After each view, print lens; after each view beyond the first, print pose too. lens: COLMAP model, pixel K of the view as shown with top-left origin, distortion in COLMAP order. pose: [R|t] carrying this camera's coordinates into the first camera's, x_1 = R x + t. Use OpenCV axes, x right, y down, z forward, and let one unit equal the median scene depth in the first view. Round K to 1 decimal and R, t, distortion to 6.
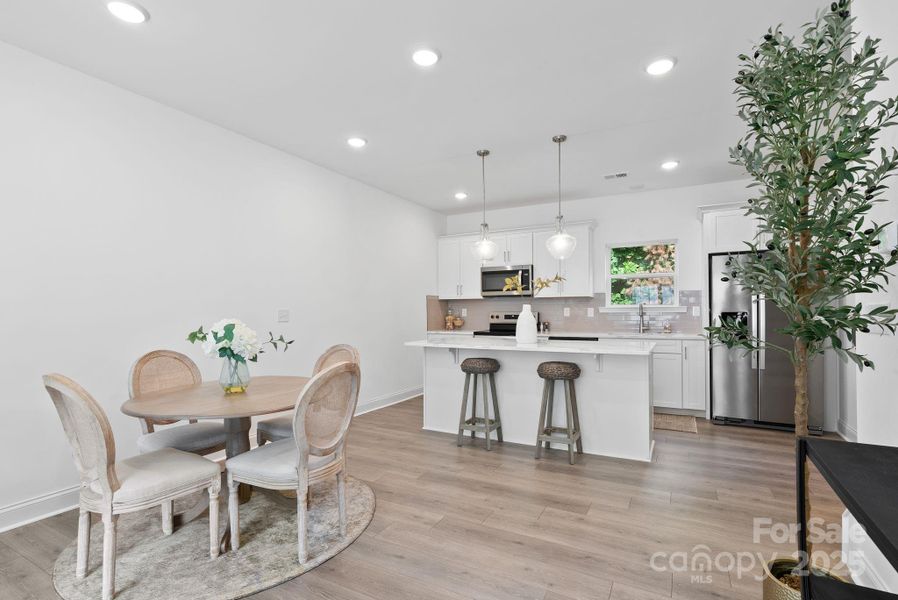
lens RADIAL K [[415.9, 0, 463.3], [0, 415.9, 313.9], [0, 0, 1]] dist [-0.013301, 0.004665]
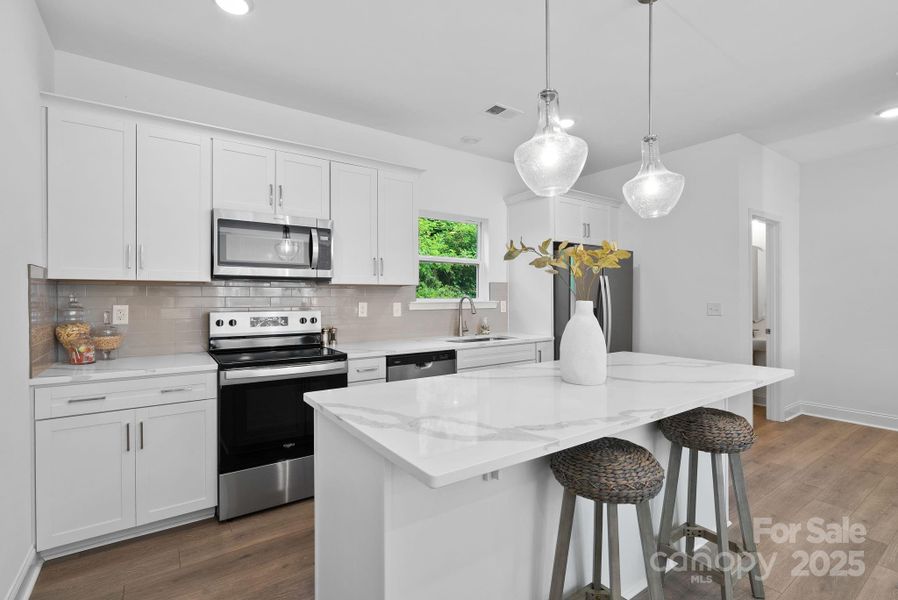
lens RADIAL K [[415.9, 0, 449.2], [0, 415.9, 297.0], [0, 0, 1]] dist [-0.013301, 0.004665]
pose [[0.460395, 0.008782, 0.887671, -0.232090], [0.010505, 0.999827, -0.015340, -0.012574], [-0.887652, 0.016387, 0.460223, 0.624667]]
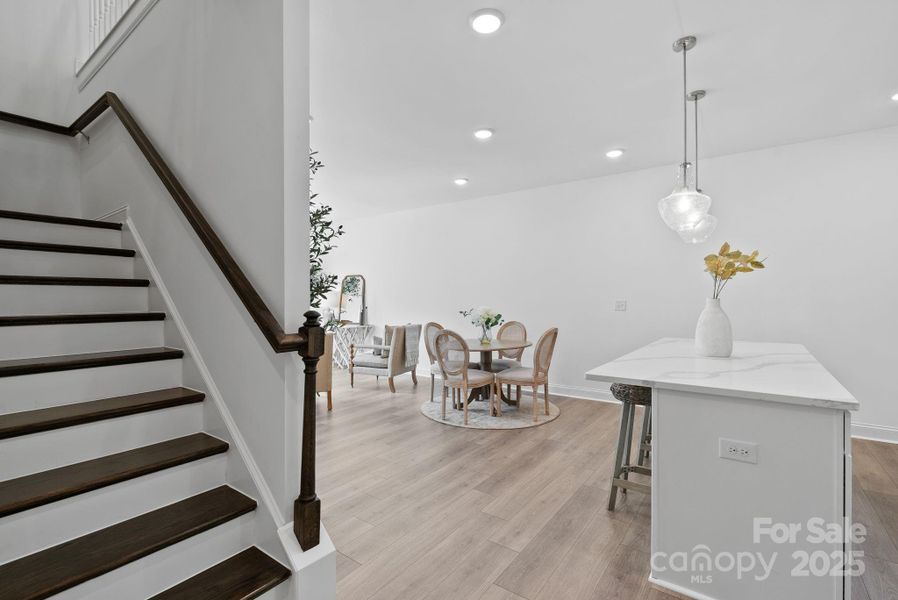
lens RADIAL K [[415.9, 0, 450.6], [0, 415.9, 301.2], [0, 0, 1]] dist [-0.013301, 0.004665]
pose [[-0.148378, 0.014996, -0.988817, 0.593083], [-0.003581, 0.999870, 0.015701, -0.016364], [0.988924, 0.005871, -0.148305, 0.465615]]
